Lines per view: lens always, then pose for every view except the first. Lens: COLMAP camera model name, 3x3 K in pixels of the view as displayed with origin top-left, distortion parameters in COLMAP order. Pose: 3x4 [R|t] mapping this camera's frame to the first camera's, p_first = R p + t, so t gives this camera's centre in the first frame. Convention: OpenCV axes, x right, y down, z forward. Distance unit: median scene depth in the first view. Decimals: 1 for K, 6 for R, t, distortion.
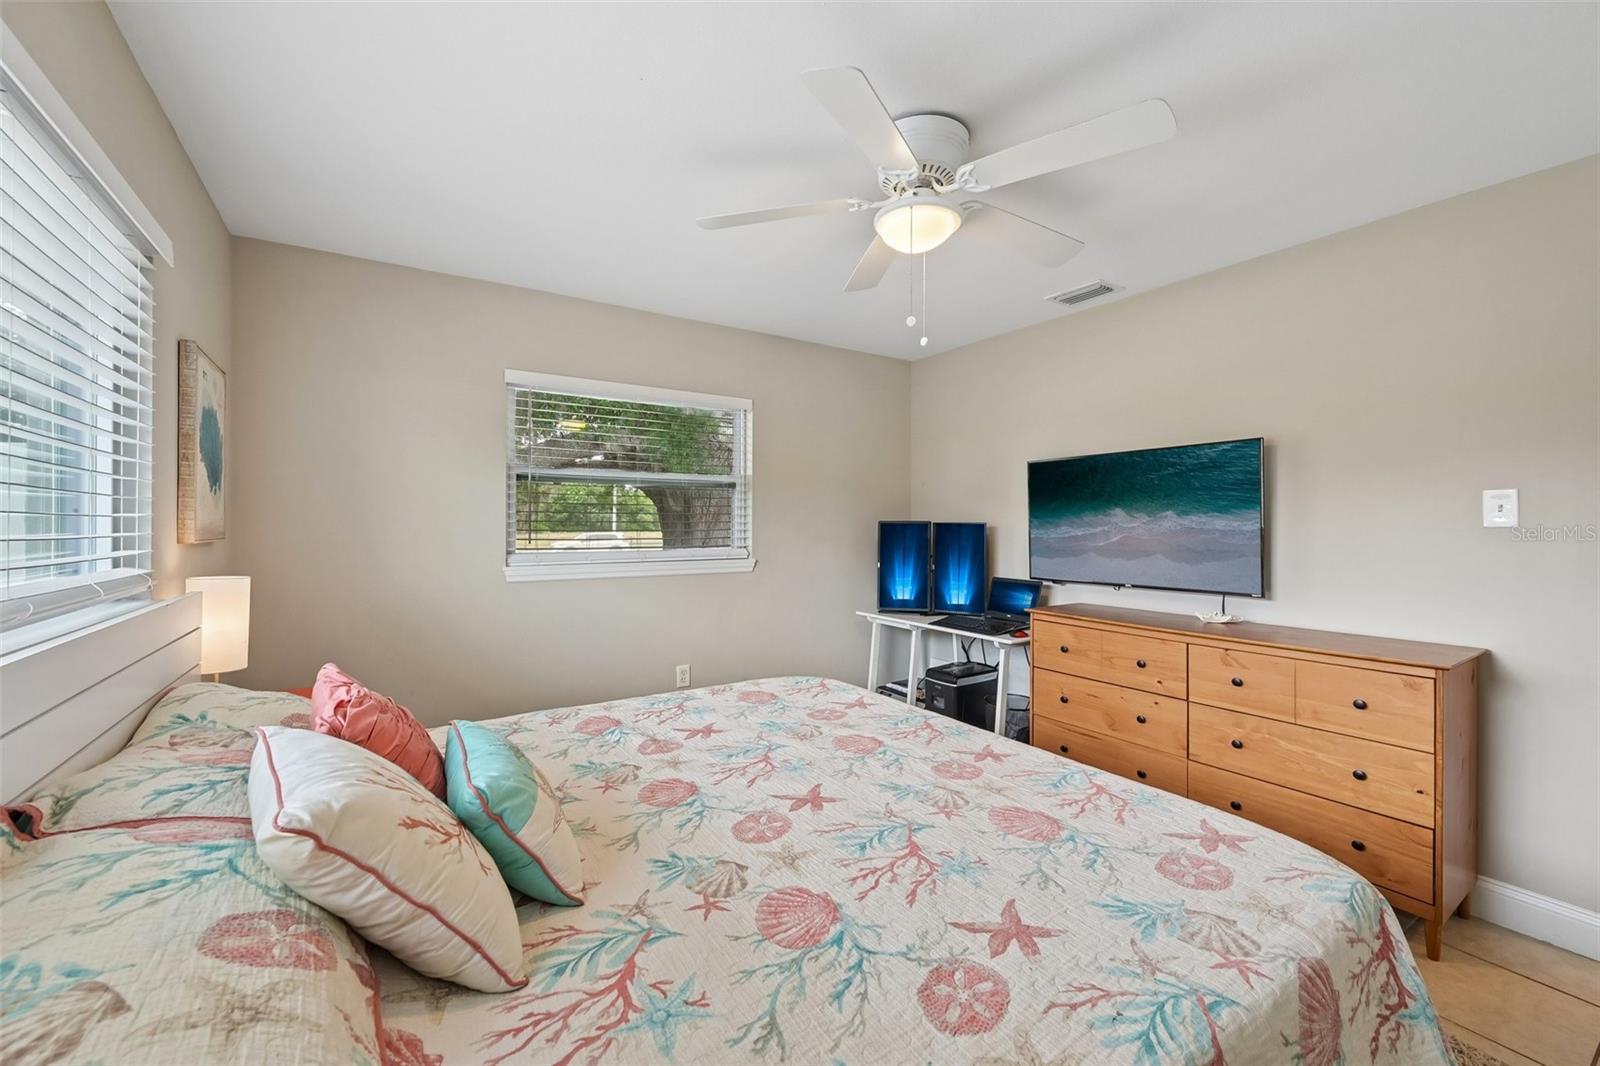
lens RADIAL K [[650.8, 0, 800.0], [0, 650.8, 533.0], [0, 0, 1]] dist [-0.000161, -0.000015]
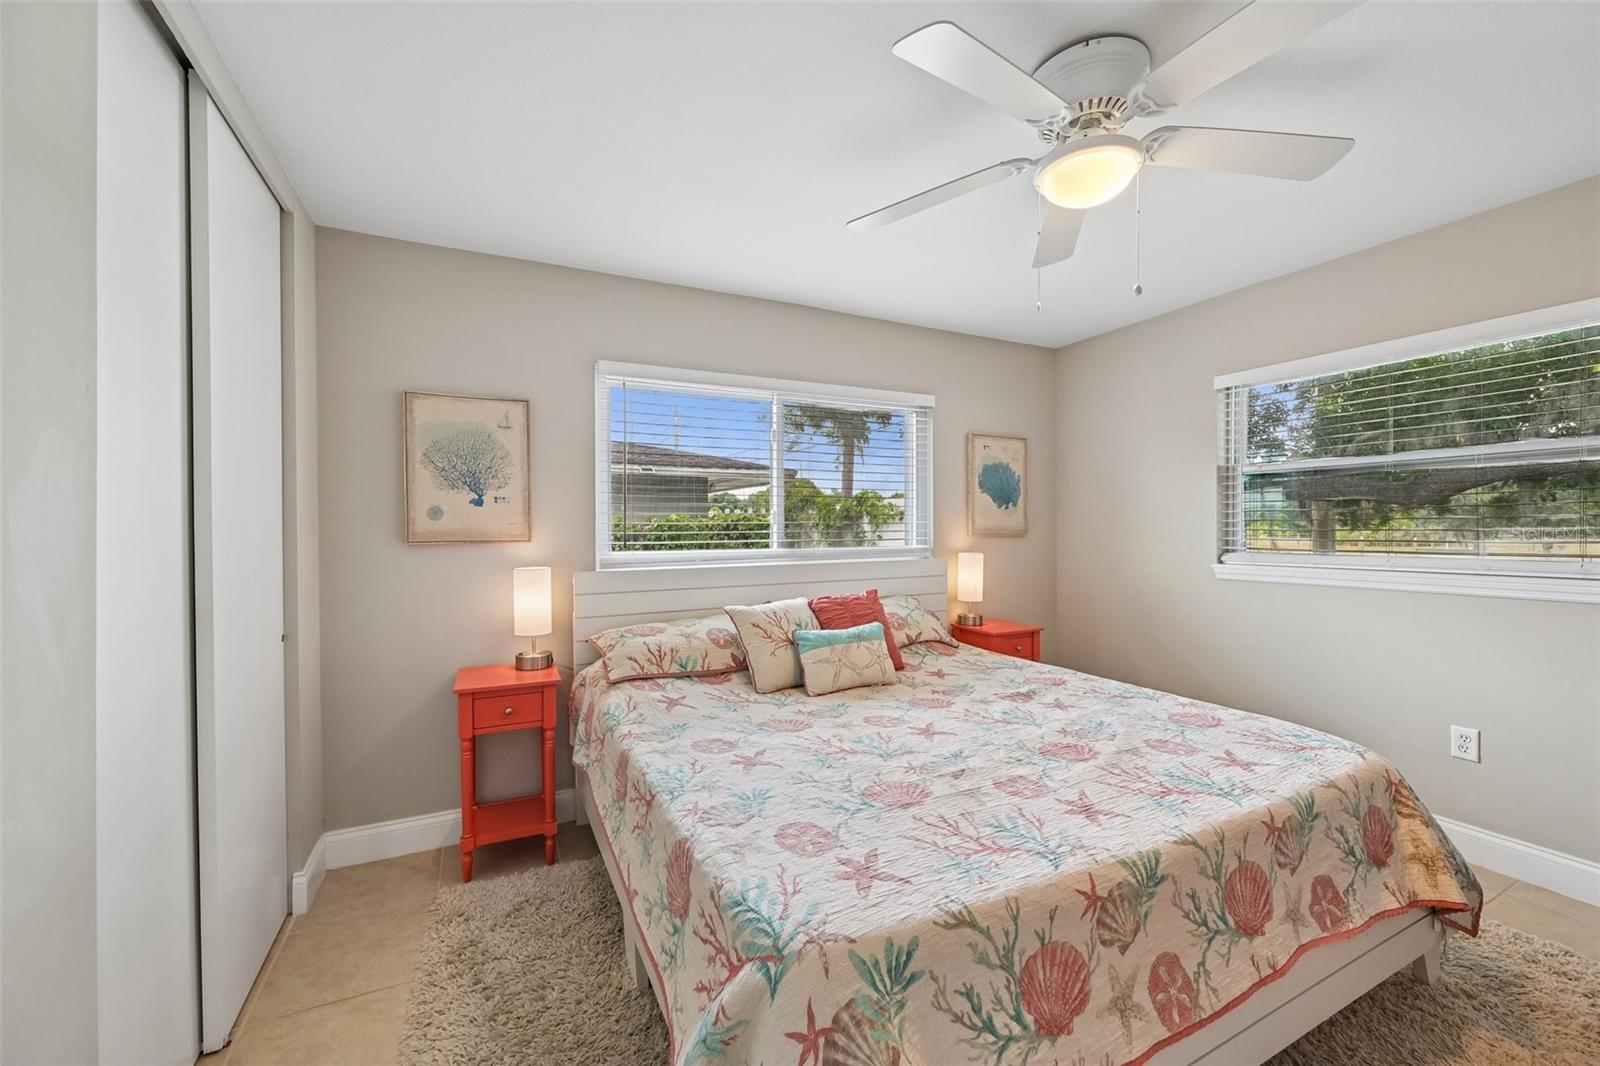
lens RADIAL K [[634.2, 0, 800.0], [0, 634.2, 533.0], [0, 0, 1]] dist [0.059622, 0.000005]
pose [[-0.117934, 0.004534, -0.993011, 1.378806], [0.000639, 0.999990, 0.004490, -0.006539], [0.993021, -0.000105, -0.117936, 0.910454]]
